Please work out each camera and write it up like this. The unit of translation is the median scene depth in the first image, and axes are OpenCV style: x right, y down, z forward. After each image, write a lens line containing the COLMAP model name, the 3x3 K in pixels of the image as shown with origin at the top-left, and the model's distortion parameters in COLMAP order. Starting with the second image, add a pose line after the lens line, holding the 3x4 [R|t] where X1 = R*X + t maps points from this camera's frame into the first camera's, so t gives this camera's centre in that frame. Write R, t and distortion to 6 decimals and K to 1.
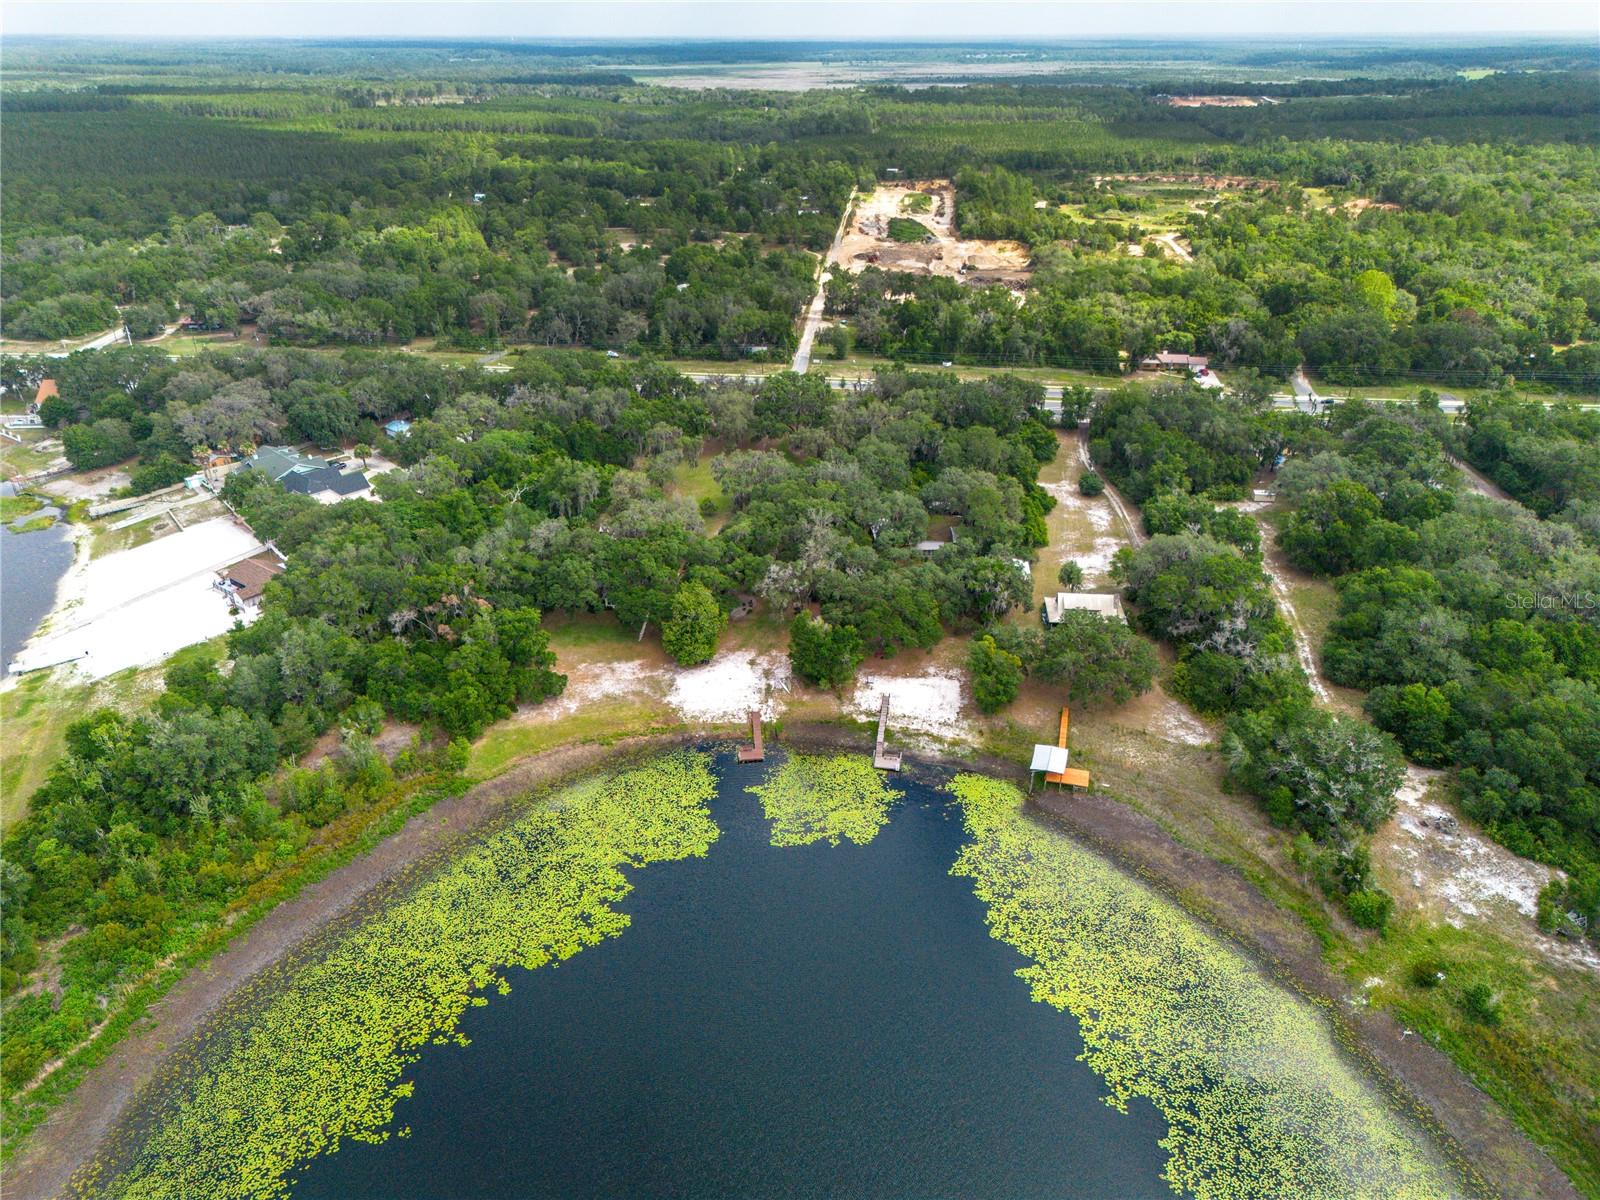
lens RADIAL K [[1147.1, 0, 796.3], [0, 1147.1, 552.6], [0, 0, 1]] dist [0.091132, -0.119423]
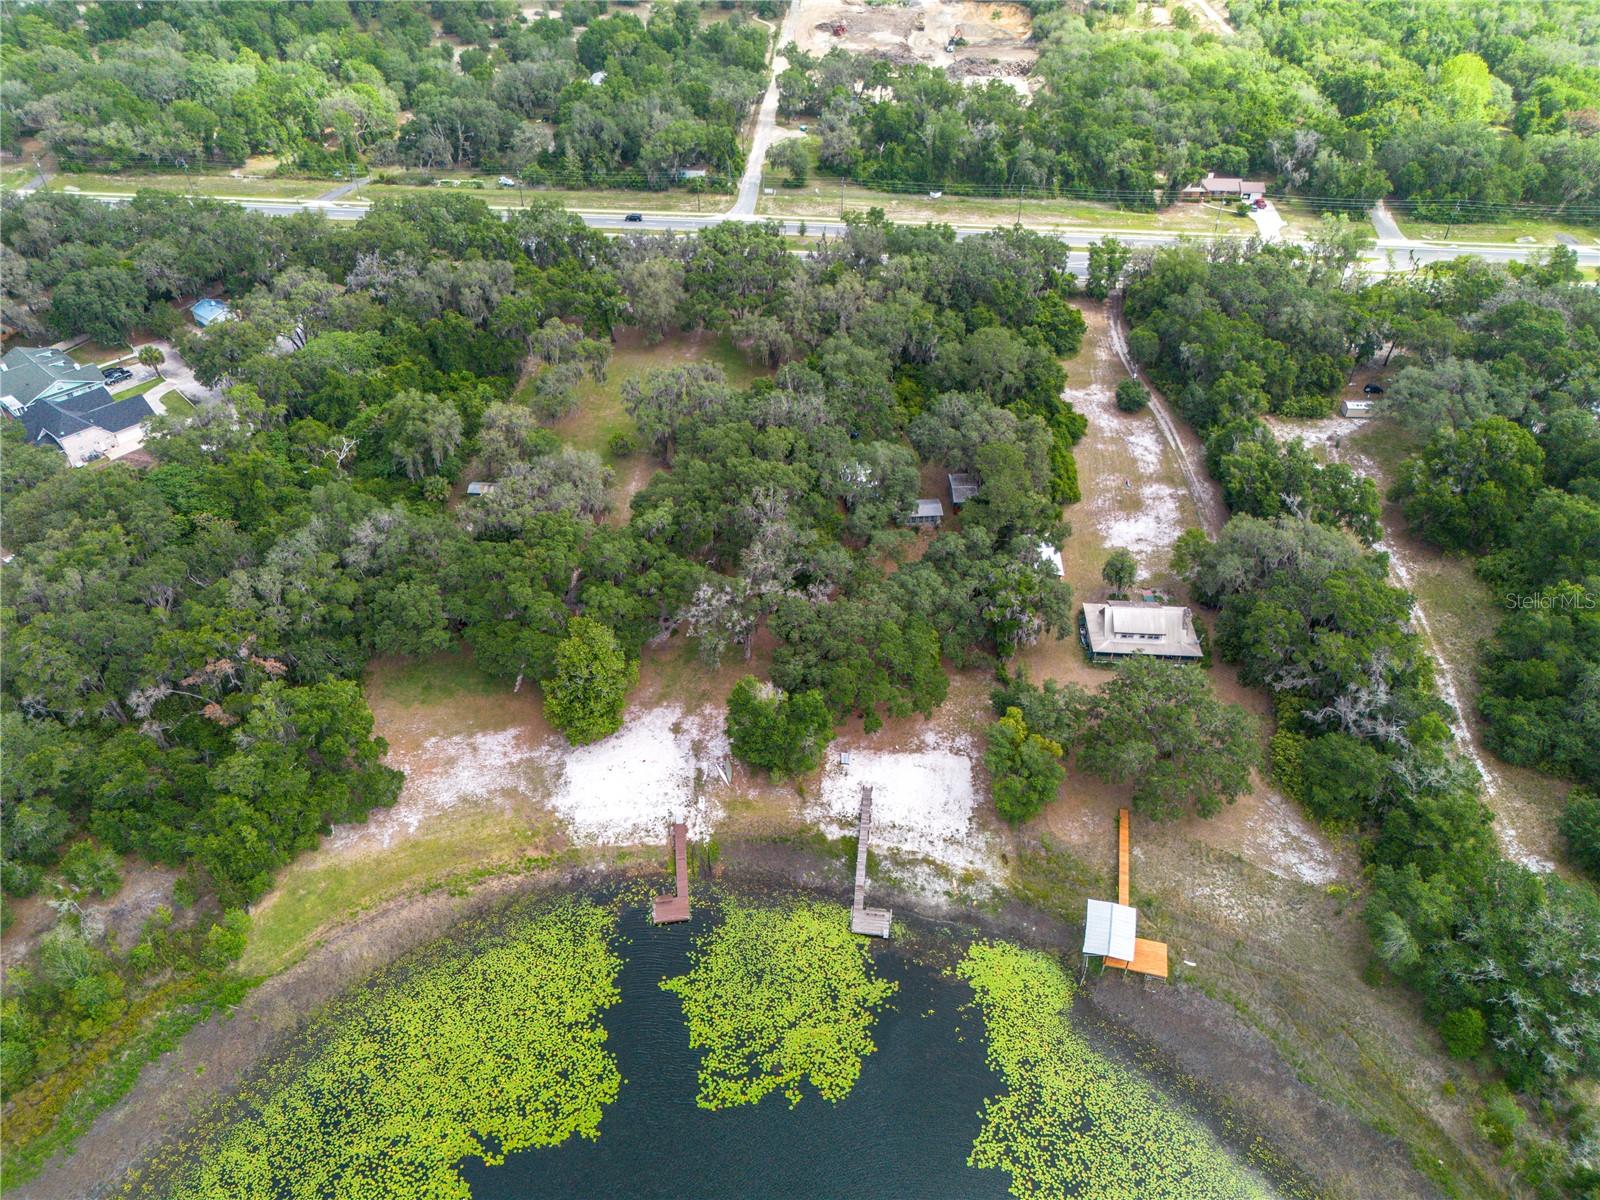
lens RADIAL K [[1157.1, 0, 797.7], [0, 1157.1, 564.6], [0, 0, 1]] dist [0.057608, -0.044697]
pose [[0.999389, -0.019699, 0.028888, 0.018820], [0.013362, 0.978650, 0.205101, -0.158209], [-0.032312, -0.204589, 0.978314, 0.347079]]
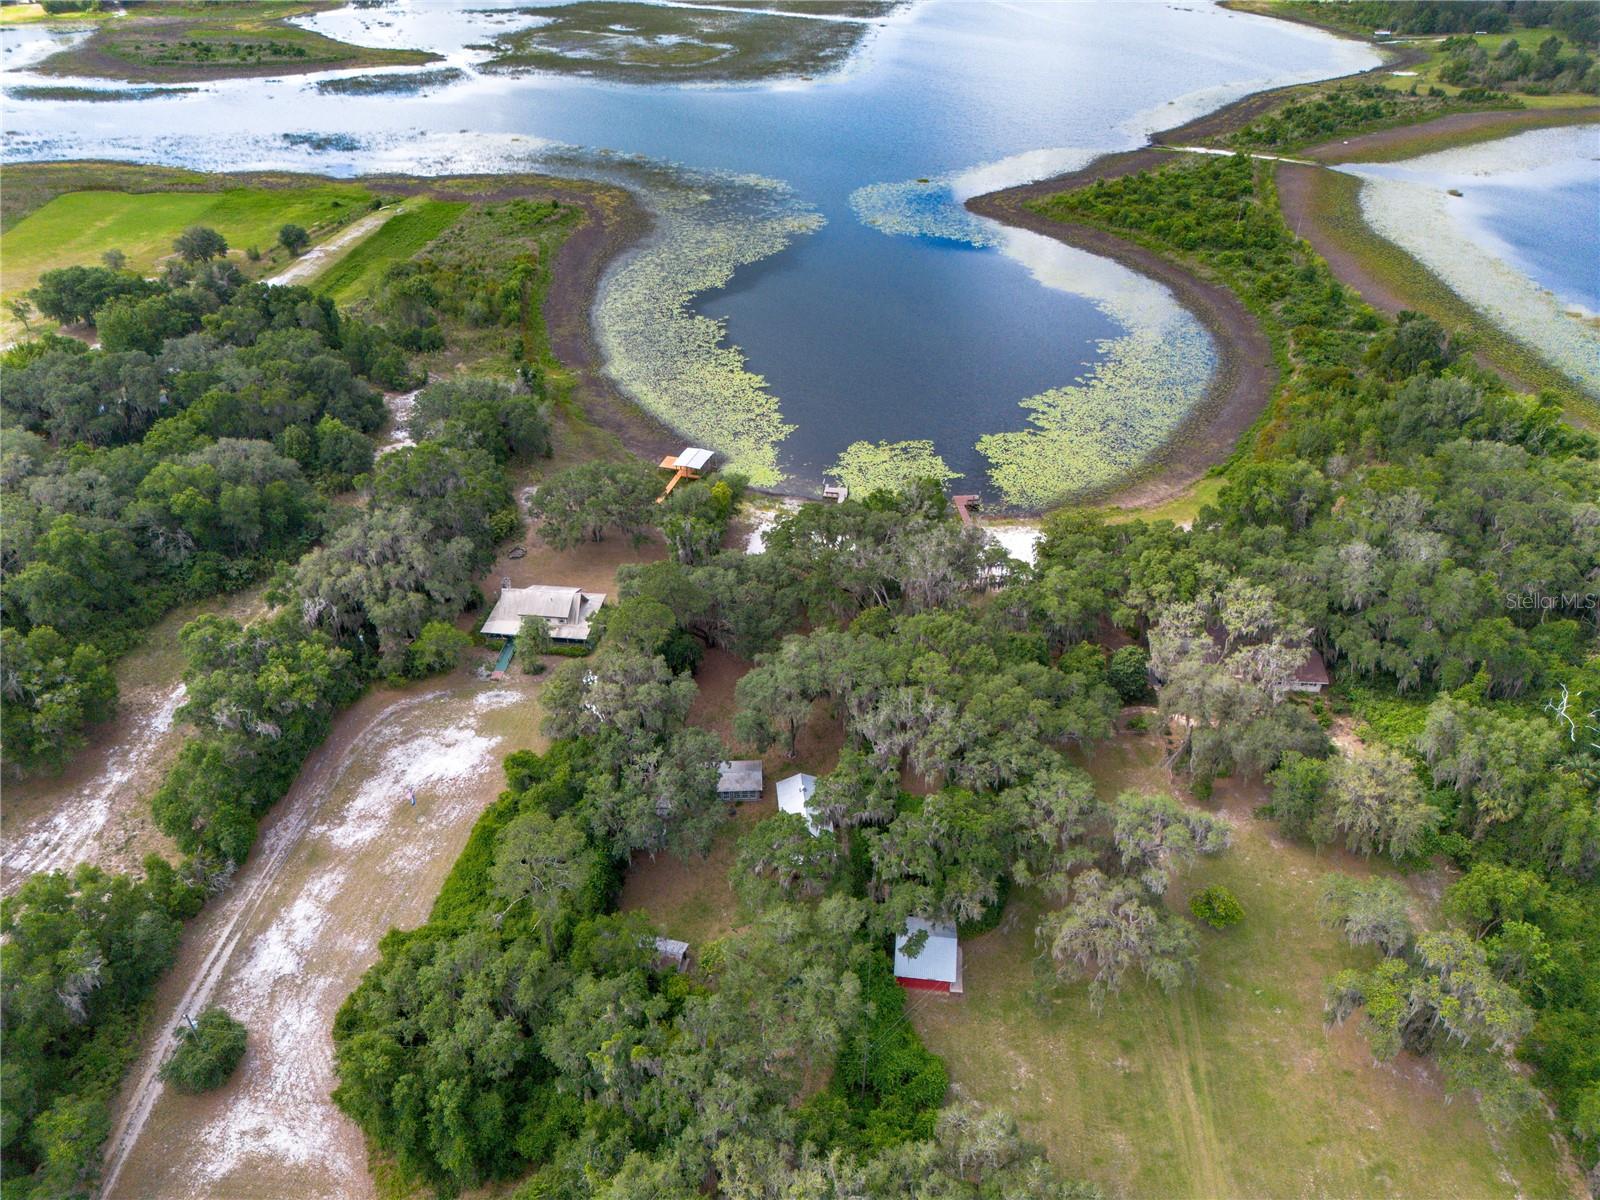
lens RADIAL K [[1130.6, 0, 799.7], [0, 1130.6, 594.0], [0, 0, 1]] dist [0.066917, -0.064715]
pose [[-0.999963, 0.001329, 0.008479, 0.097891], [0.007944, 0.517212, 0.855821, -0.625387], [-0.003248, 0.855857, -0.517203, 1.527987]]
